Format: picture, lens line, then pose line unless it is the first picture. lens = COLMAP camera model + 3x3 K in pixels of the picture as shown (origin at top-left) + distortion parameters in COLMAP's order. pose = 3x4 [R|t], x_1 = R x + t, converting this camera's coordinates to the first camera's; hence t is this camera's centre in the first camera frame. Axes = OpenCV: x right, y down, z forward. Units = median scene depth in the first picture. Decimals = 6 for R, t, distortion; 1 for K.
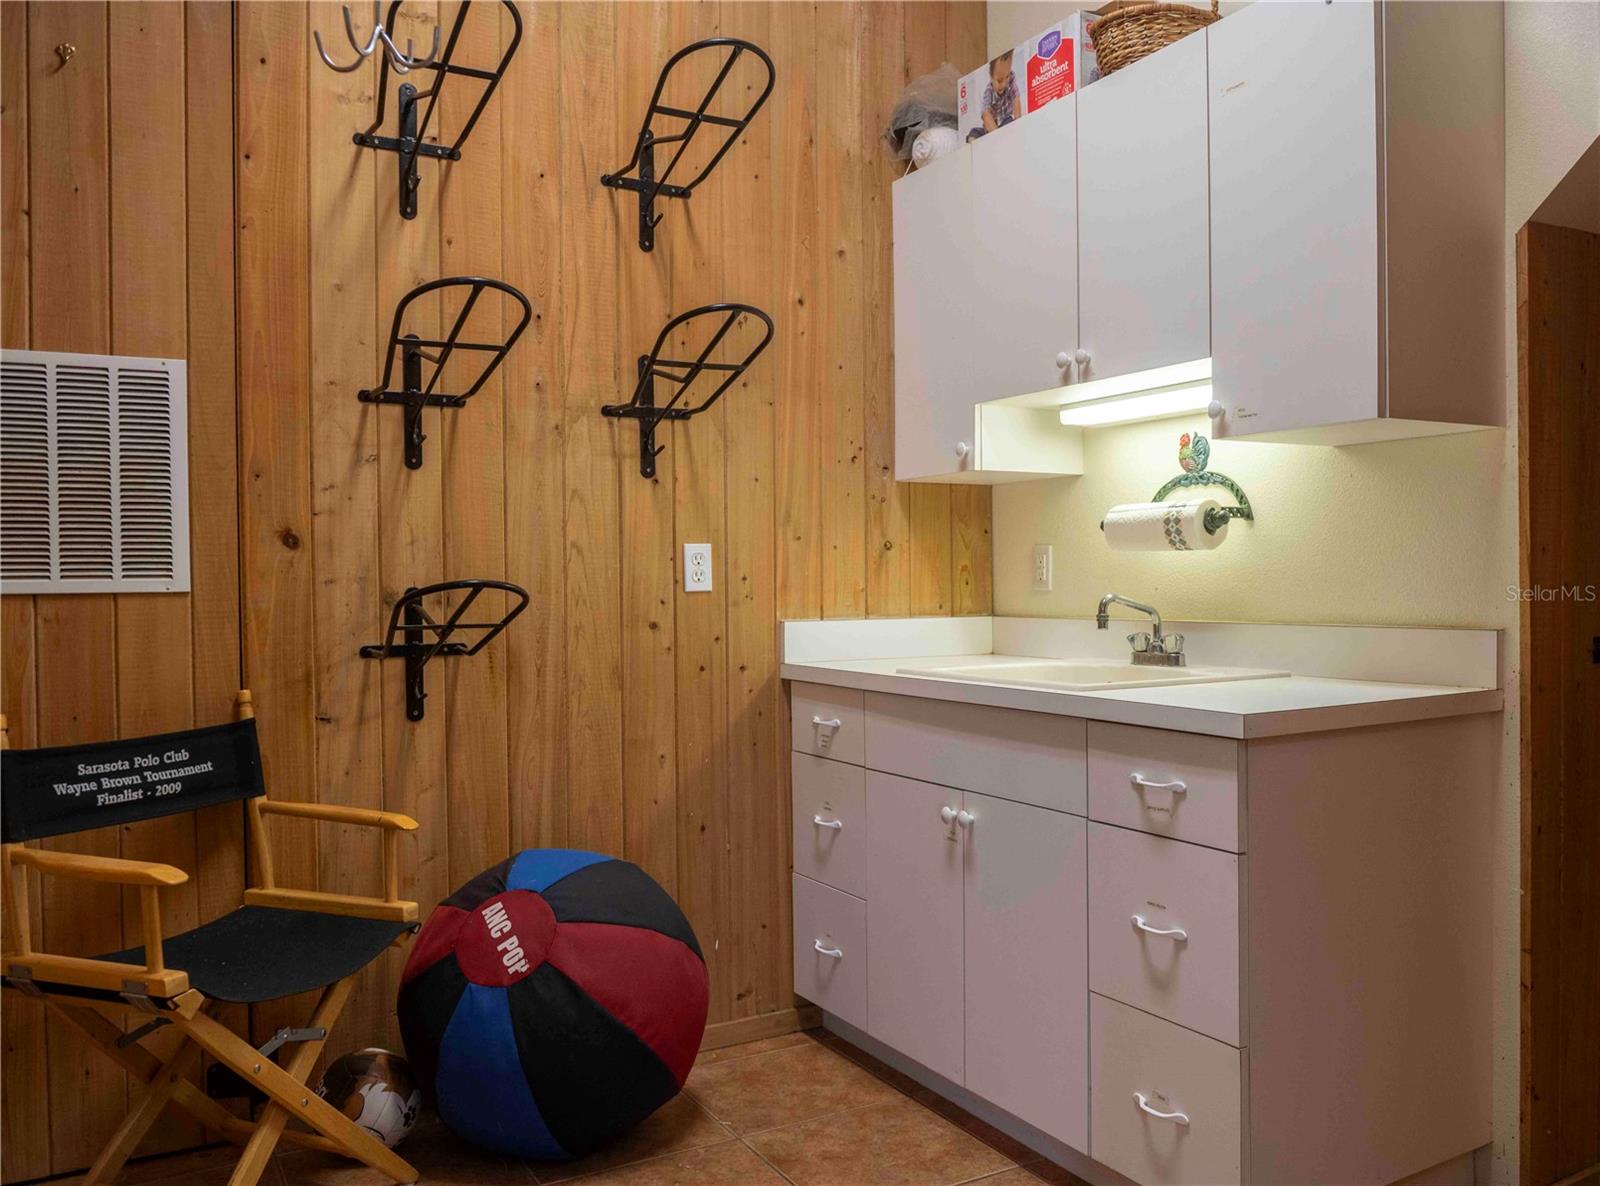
lens RADIAL K [[1282.4, 0, 800.0], [0, 1282.4, 593.0], [0, 0, 1]] dist [-0.035493, -0.000626]
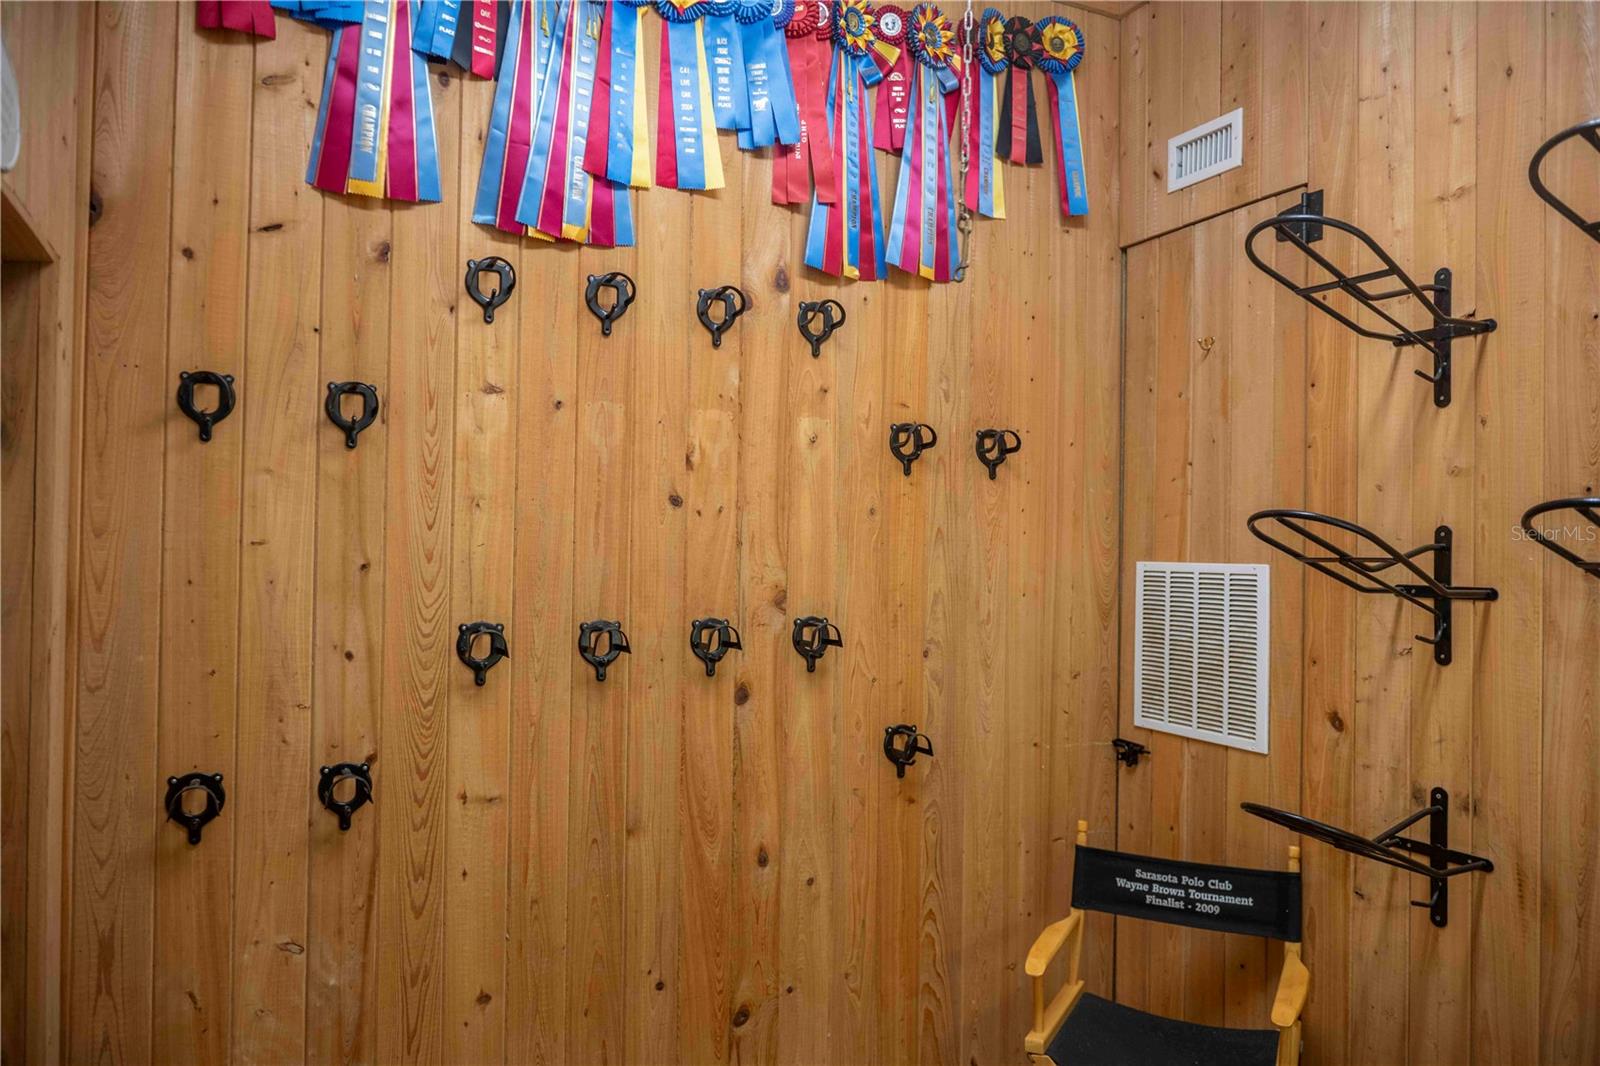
lens RADIAL K [[1055.6, 0, 800.0], [0, 1055.6, 533.0], [0, 0, 1]] dist [-0.006305, -0.005560]
pose [[-0.033792, -0.013269, -0.999341, 0.533419], [-0.014701, 0.999810, -0.012779, -0.187072], [0.999321, 0.014259, -0.033980, 0.559882]]
